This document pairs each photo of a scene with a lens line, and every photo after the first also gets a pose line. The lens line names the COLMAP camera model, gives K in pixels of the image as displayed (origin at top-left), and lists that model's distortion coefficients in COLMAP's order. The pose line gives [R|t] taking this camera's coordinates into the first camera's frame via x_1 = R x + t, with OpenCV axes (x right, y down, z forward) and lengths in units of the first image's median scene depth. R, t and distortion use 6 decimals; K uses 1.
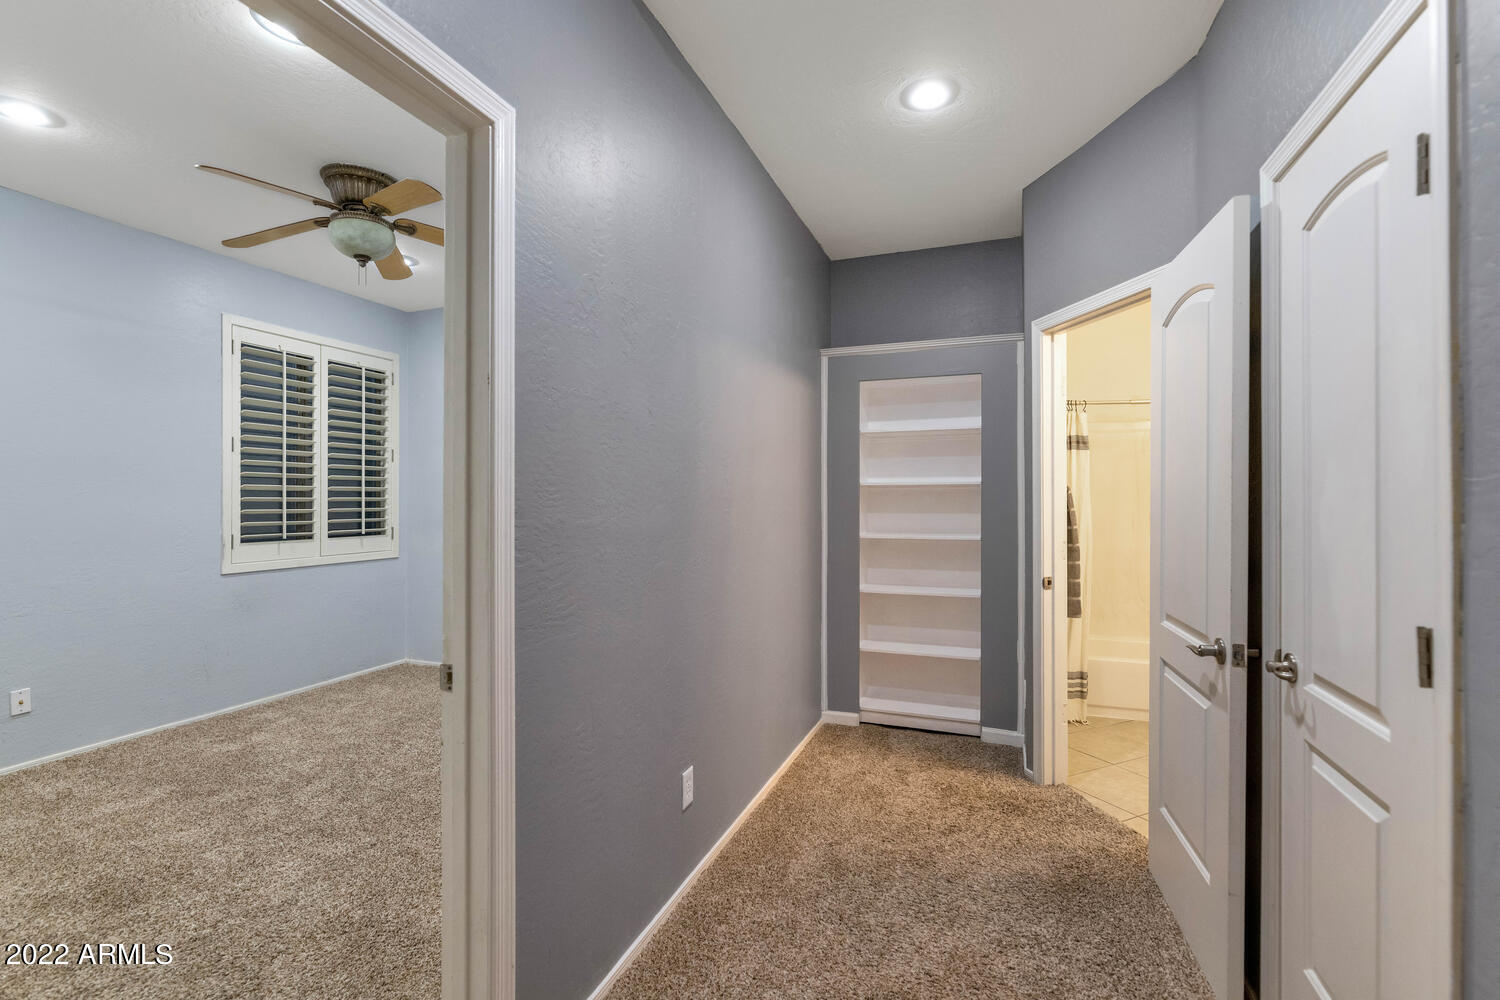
lens RADIAL K [[673.6, 0, 745.0], [0, 673.6, 504.8], [0, 0, 1]] dist [-0.003561, 0.001855]
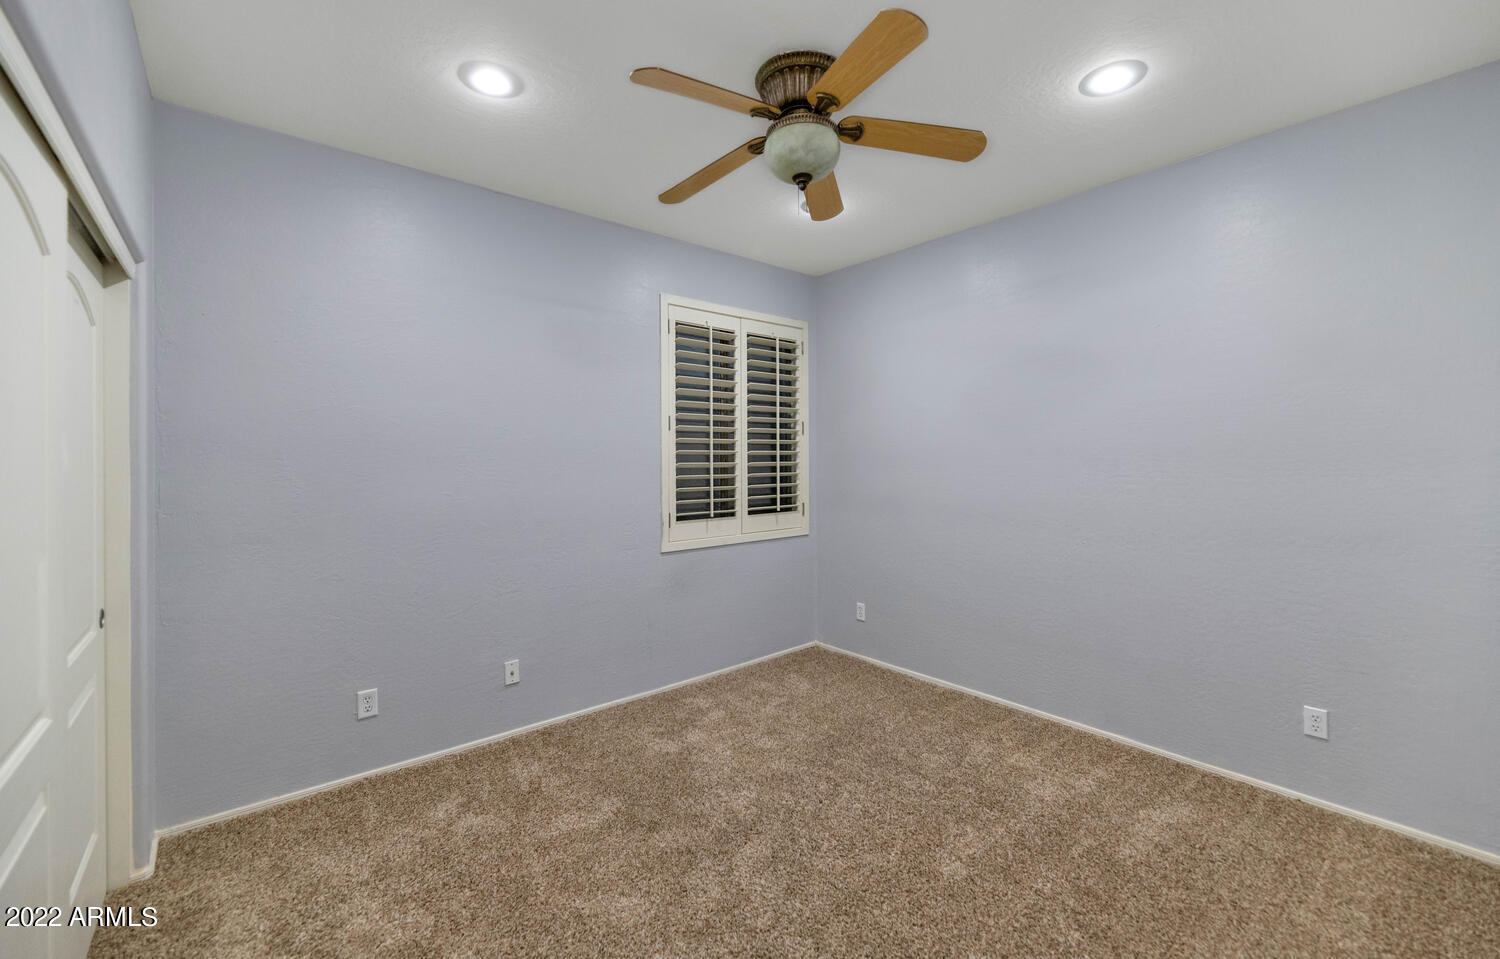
lens RADIAL K [[464.4, 0, 725.4], [0, 464.4, 457.0], [0, 0, 1]] dist [0.014907, 0.000014]
pose [[0.864246, 0.003781, -0.503056, -0.357682], [0.003930, 0.999890, 0.014267, -0.052052], [0.503055, -0.014307, 0.864136, 0.464209]]
